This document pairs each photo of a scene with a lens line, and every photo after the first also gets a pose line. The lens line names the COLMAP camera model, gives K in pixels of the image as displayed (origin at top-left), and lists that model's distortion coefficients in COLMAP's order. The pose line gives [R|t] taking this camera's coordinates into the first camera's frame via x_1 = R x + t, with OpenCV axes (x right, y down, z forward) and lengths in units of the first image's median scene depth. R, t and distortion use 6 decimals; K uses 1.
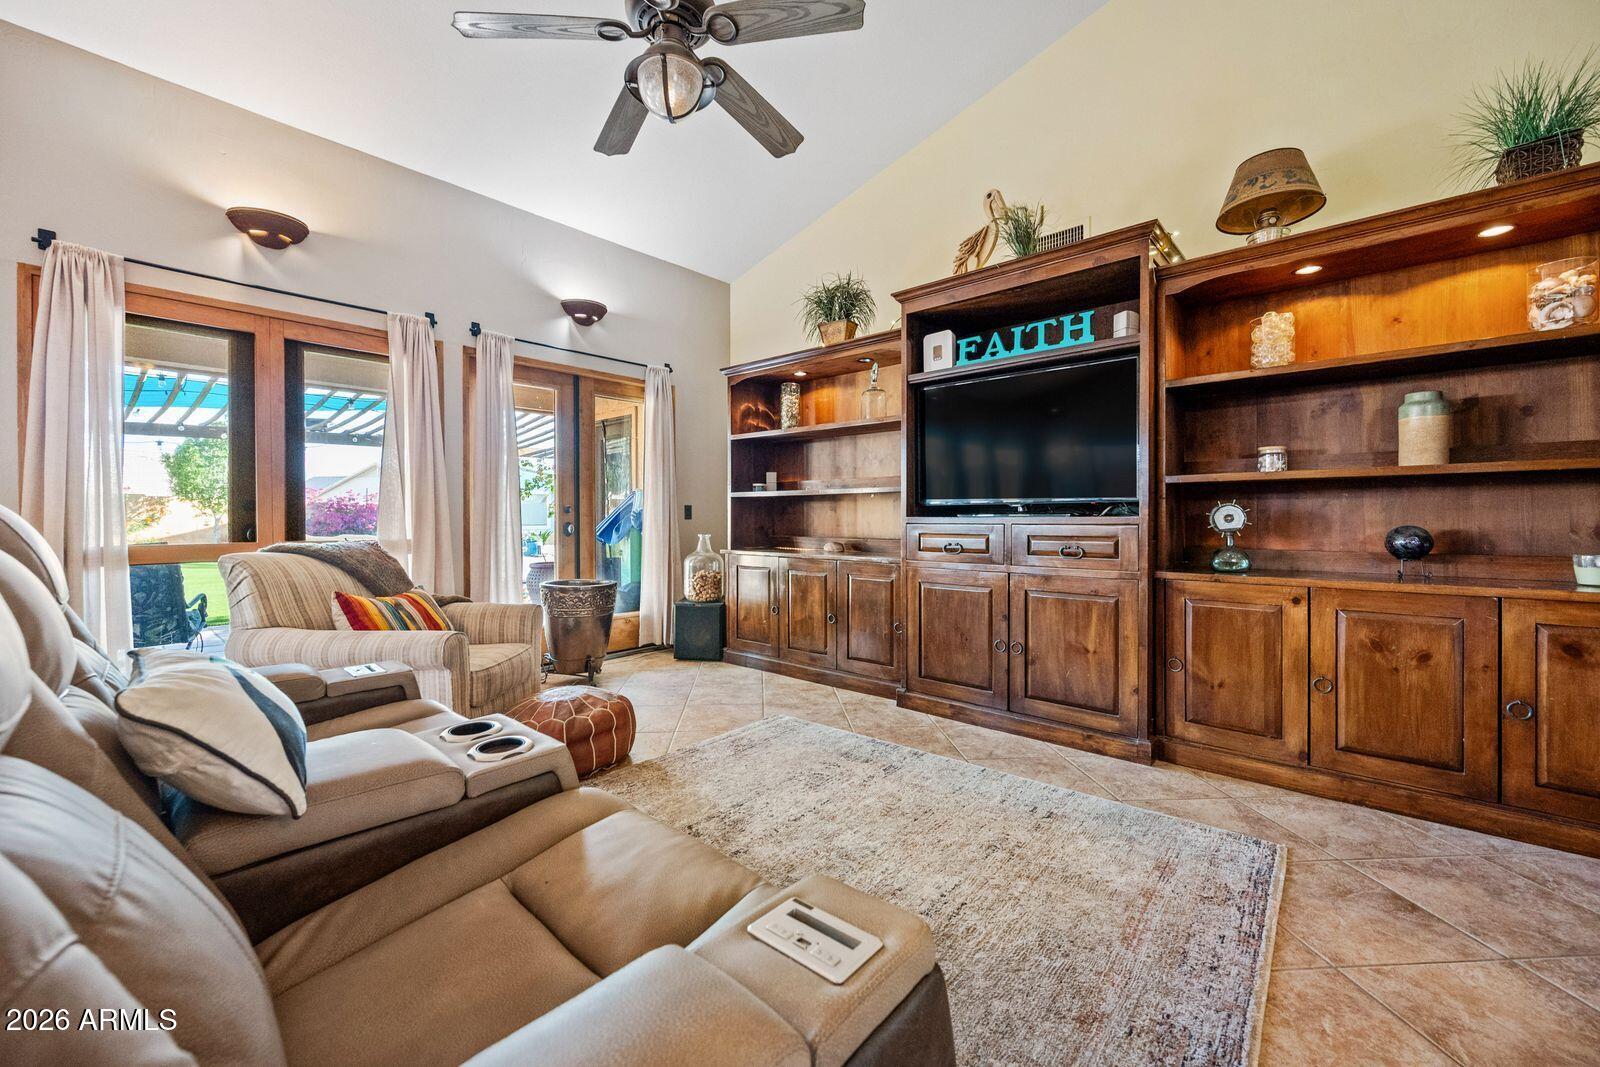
lens RADIAL K [[631.4, 0, 796.6], [0, 631.4, 522.7], [0, 0, 1]] dist [-0.002577, 0.000833]
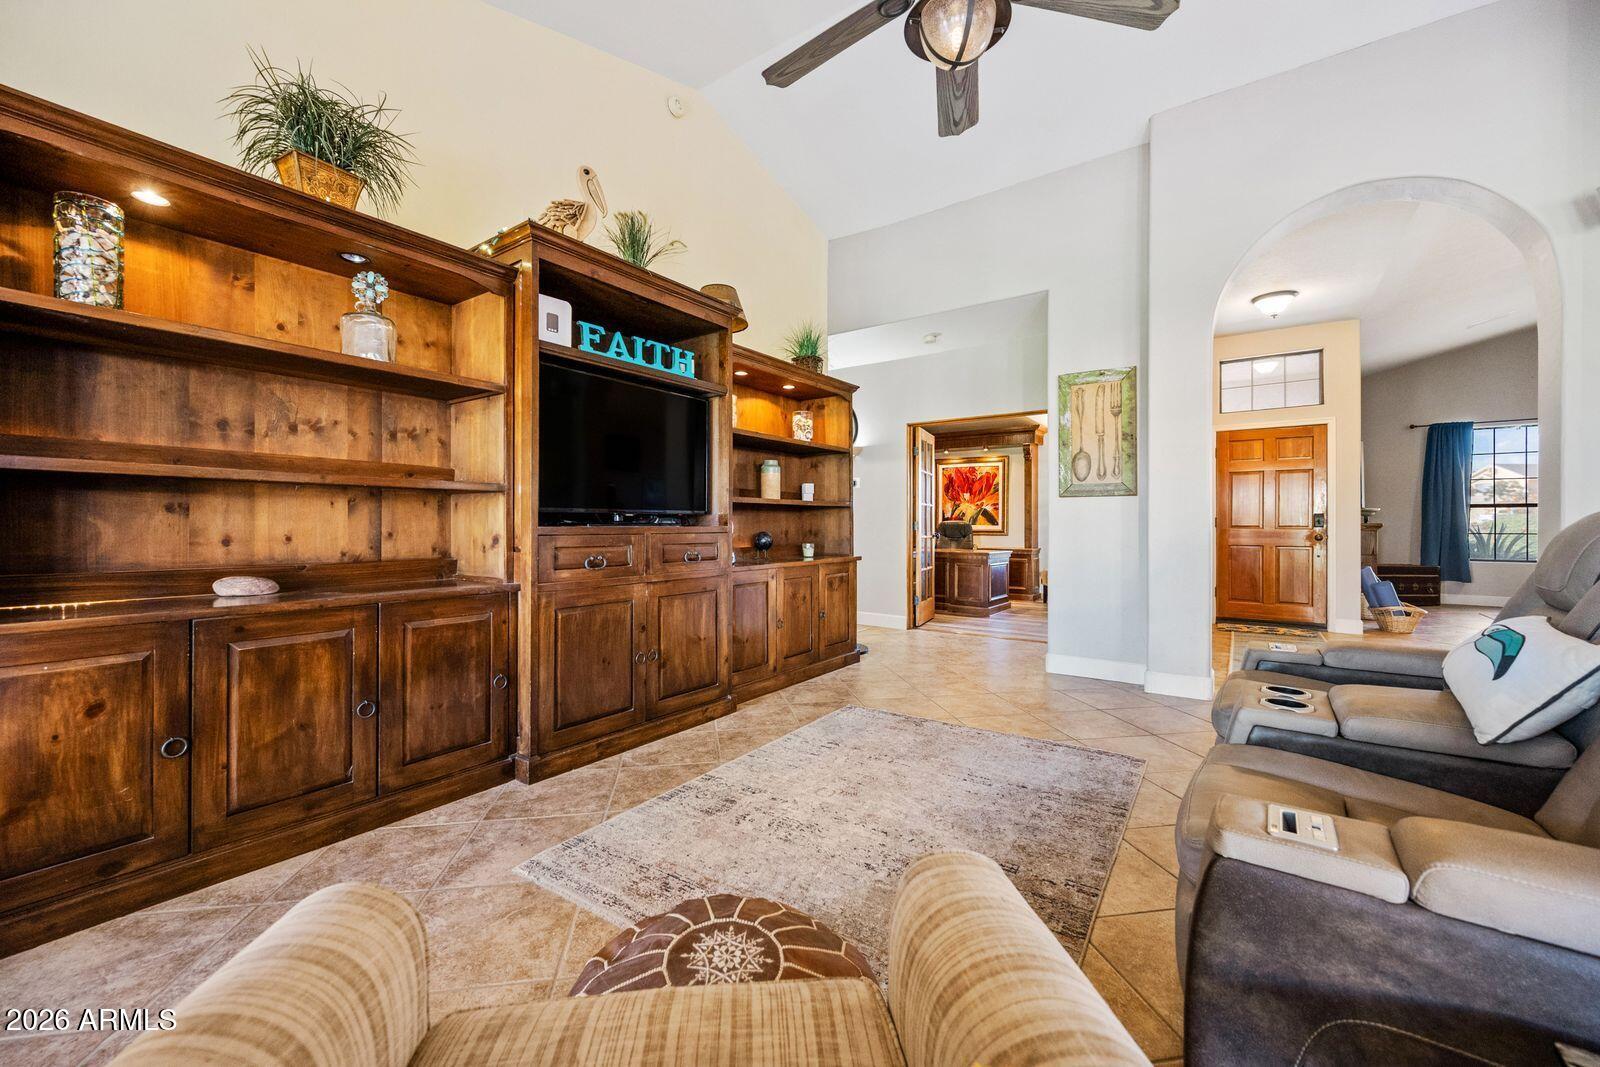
lens RADIAL K [[631.4, 0, 797.4], [0, 631.4, 525.6], [0, 0, 1]] dist [-0.002577, 0.000833]
pose [[-0.105244, 0.001801, 0.994445, -0.652325], [0.006640, 0.999977, -0.001108, -0.007610], [-0.994424, 0.006486, -0.105253, 0.829089]]
